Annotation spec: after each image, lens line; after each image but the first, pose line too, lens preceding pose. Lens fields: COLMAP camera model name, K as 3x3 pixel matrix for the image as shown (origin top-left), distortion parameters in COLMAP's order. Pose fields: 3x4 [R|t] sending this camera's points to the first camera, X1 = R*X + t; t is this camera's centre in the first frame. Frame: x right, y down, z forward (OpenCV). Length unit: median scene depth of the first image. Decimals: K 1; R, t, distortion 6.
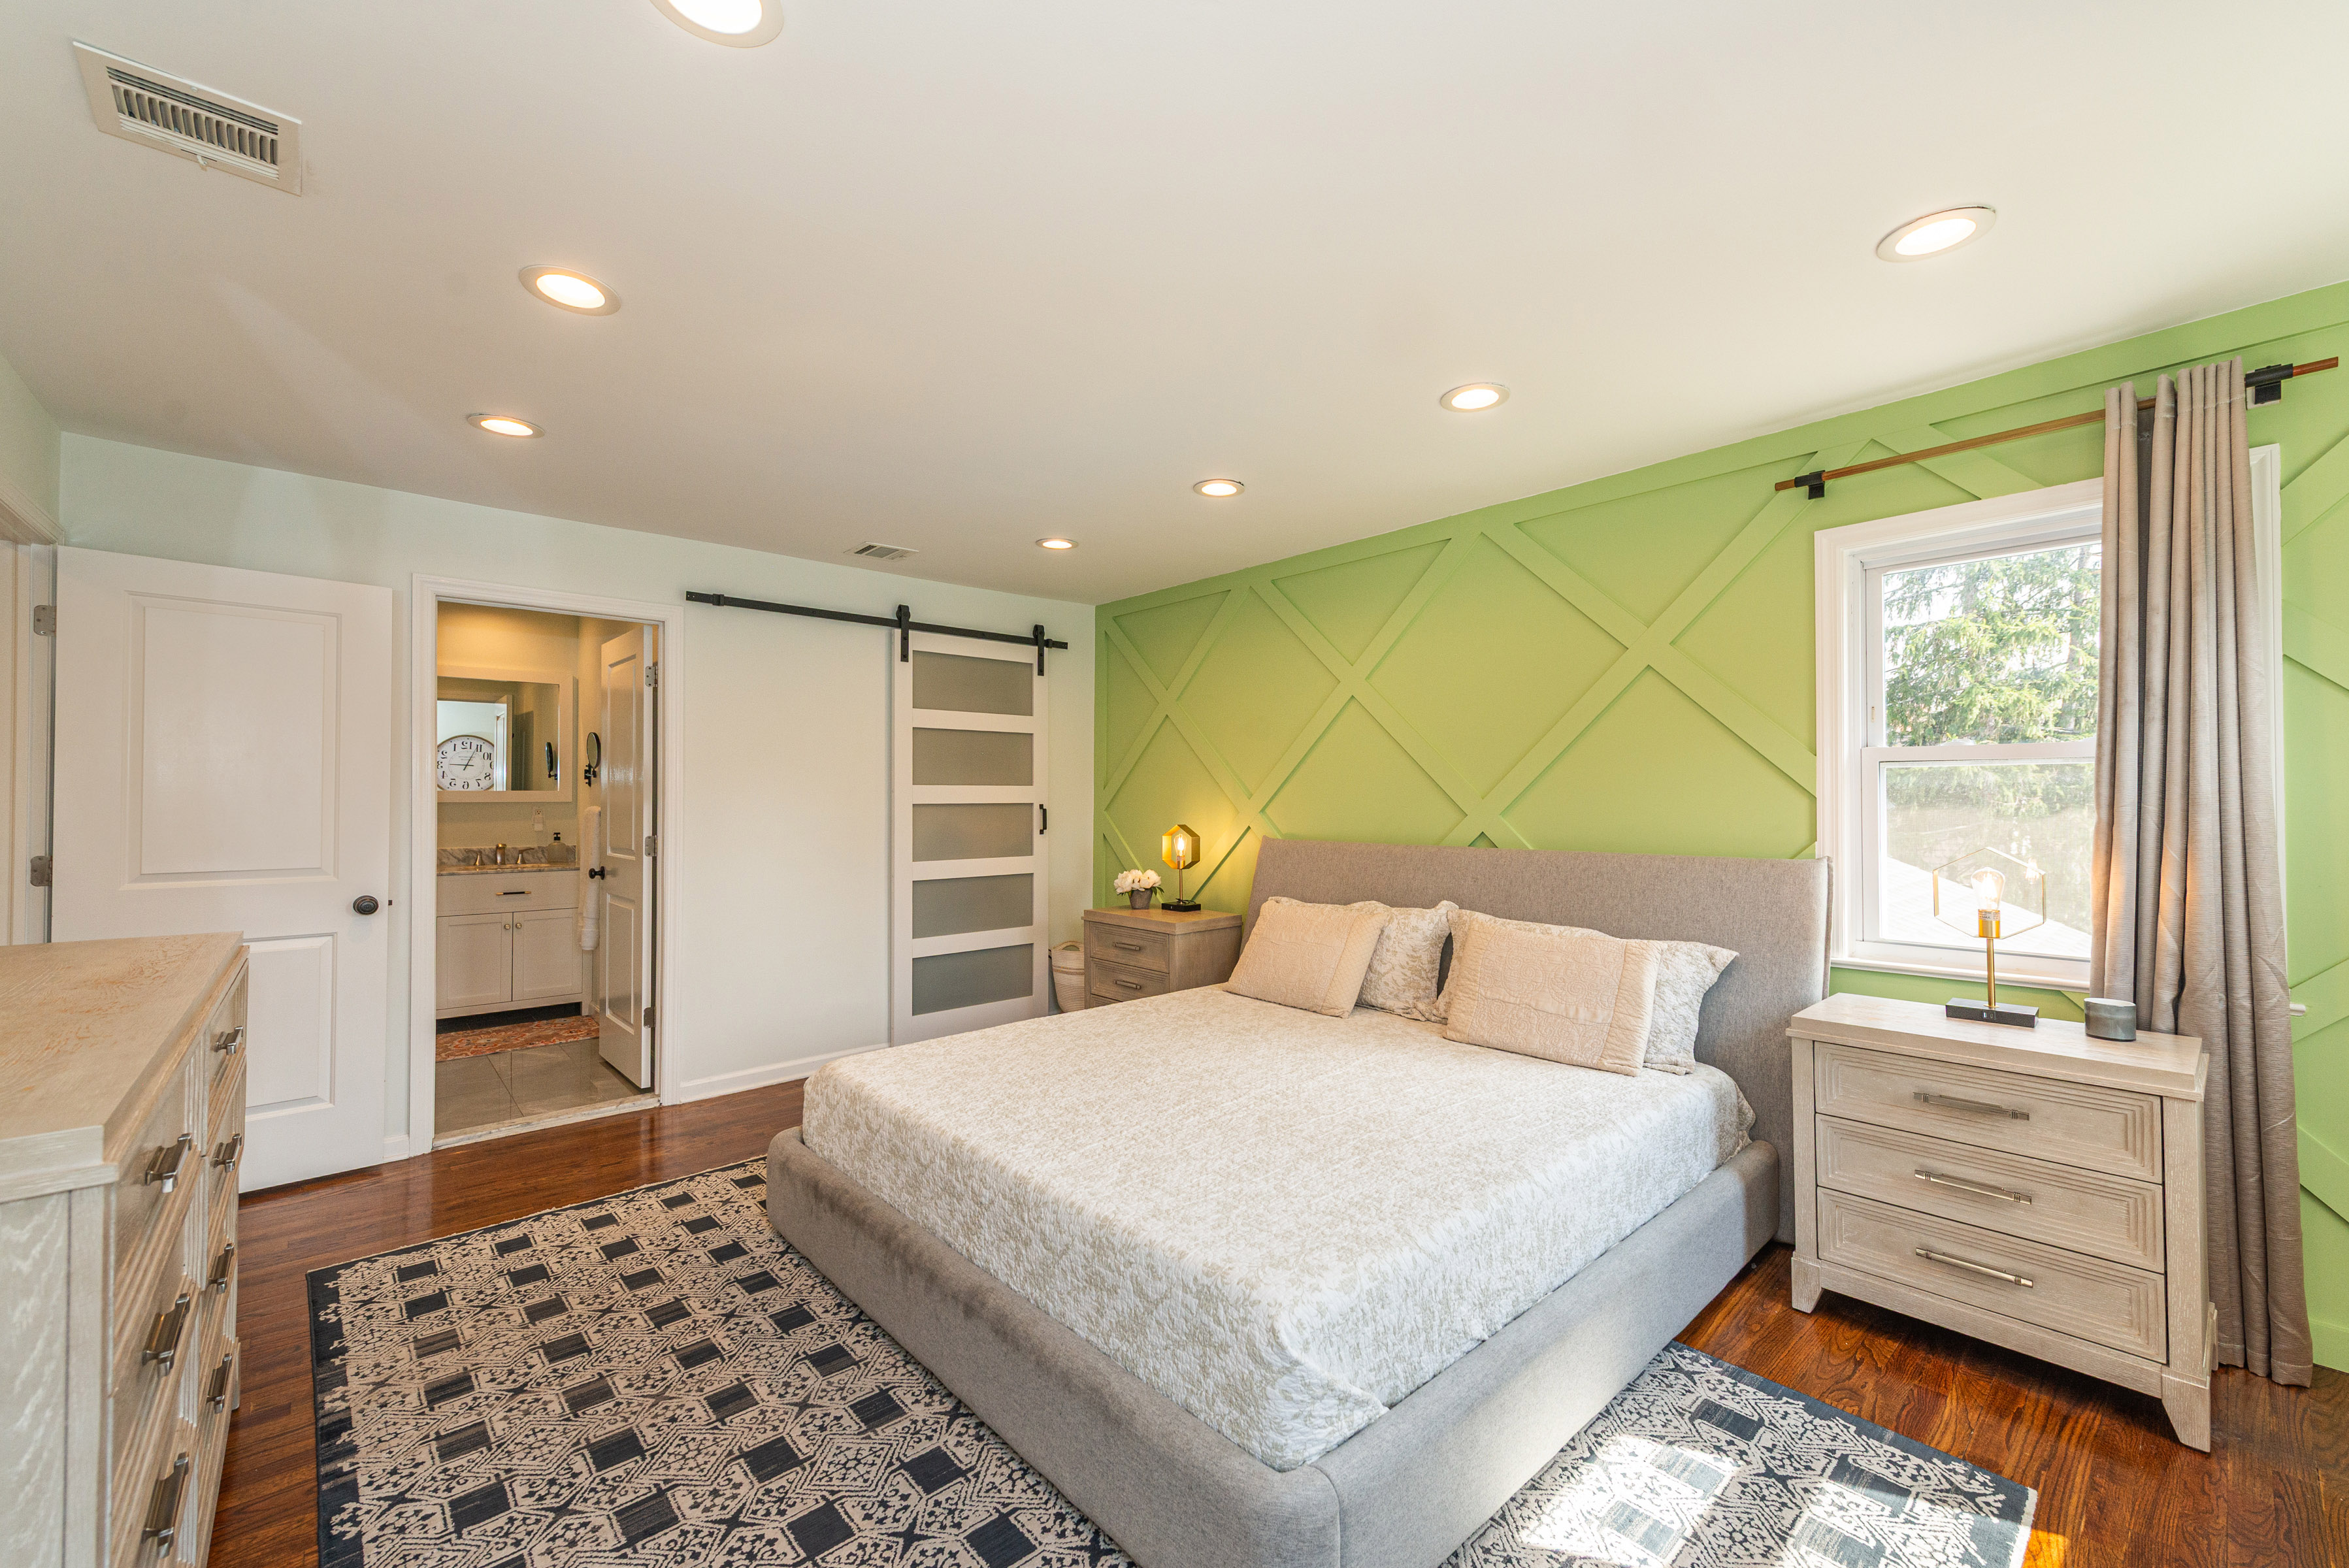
lens RADIAL K [[929.6, 0, 1167.4], [0, 929.6, 790.3], [0, 0, 1]] dist [0.015485, -0.003493]
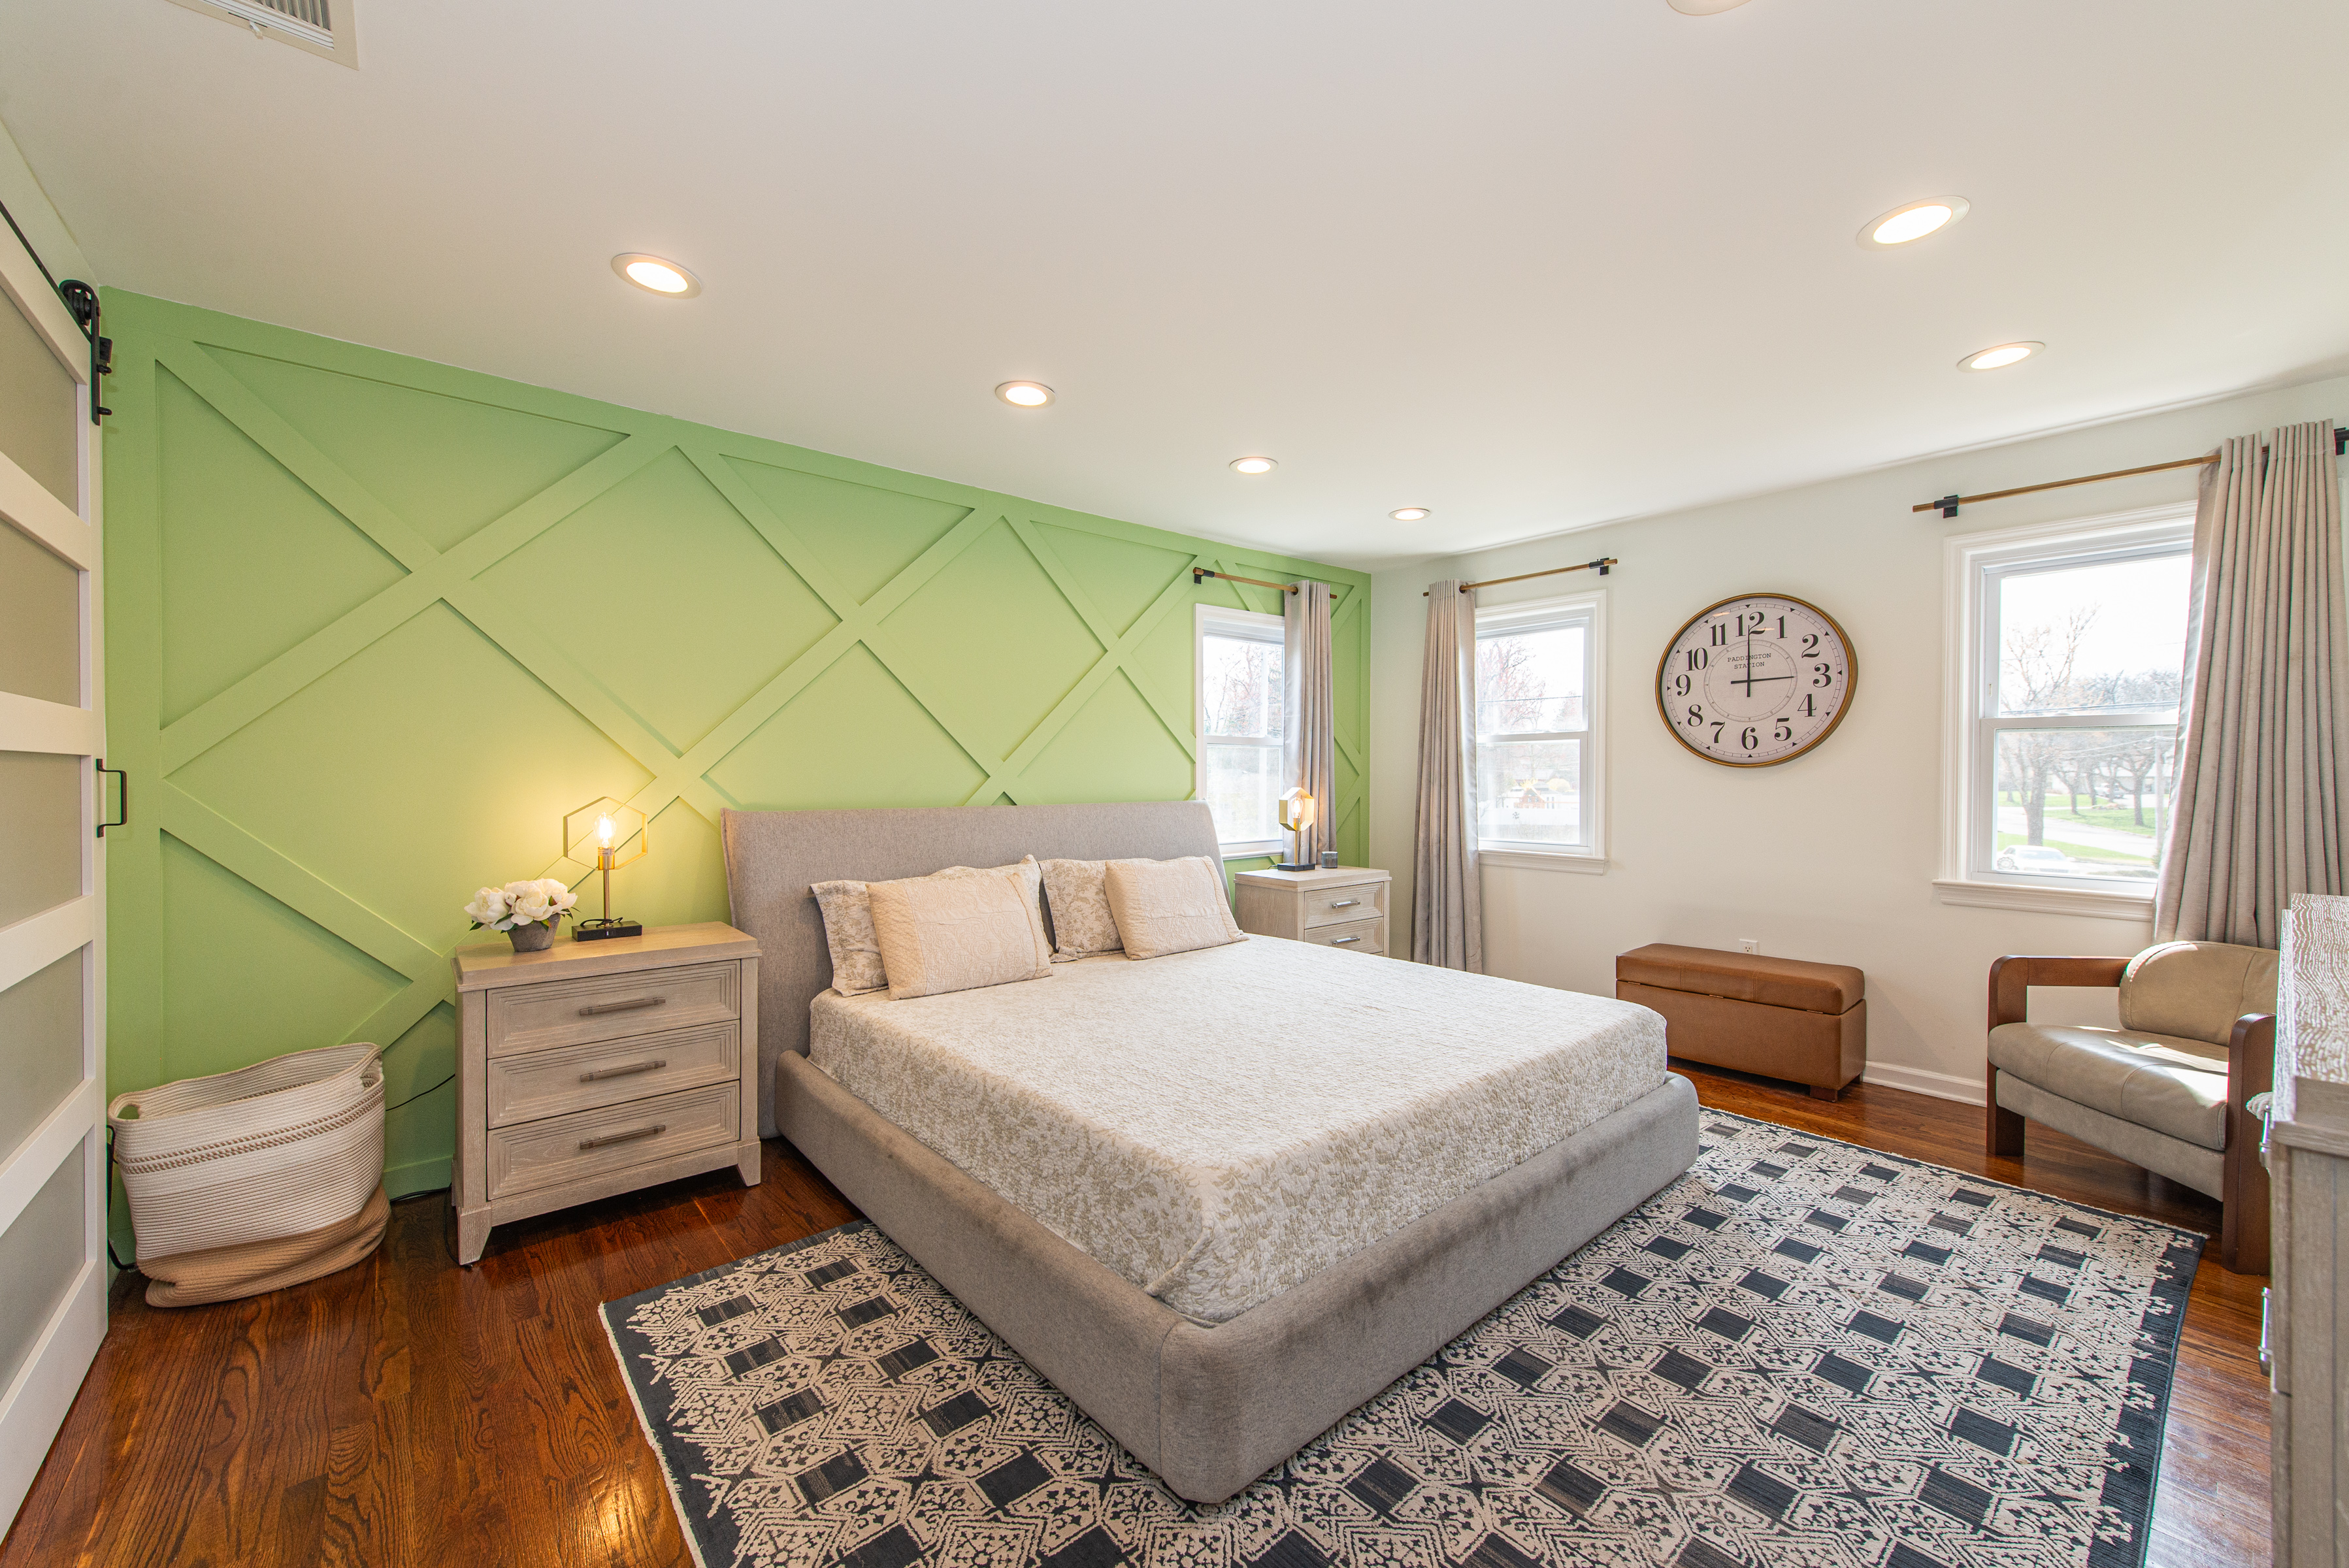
lens RADIAL K [[929.6, 0, 1162.9], [0, 929.6, 784.0], [0, 0, 1]] dist [0.015485, -0.003493]
pose [[0.028593, -0.007093, 0.999566, -1.337818], [-0.009997, 0.999923, 0.007382, 0.046070], [-0.999541, -0.010203, 0.028519, 1.400840]]
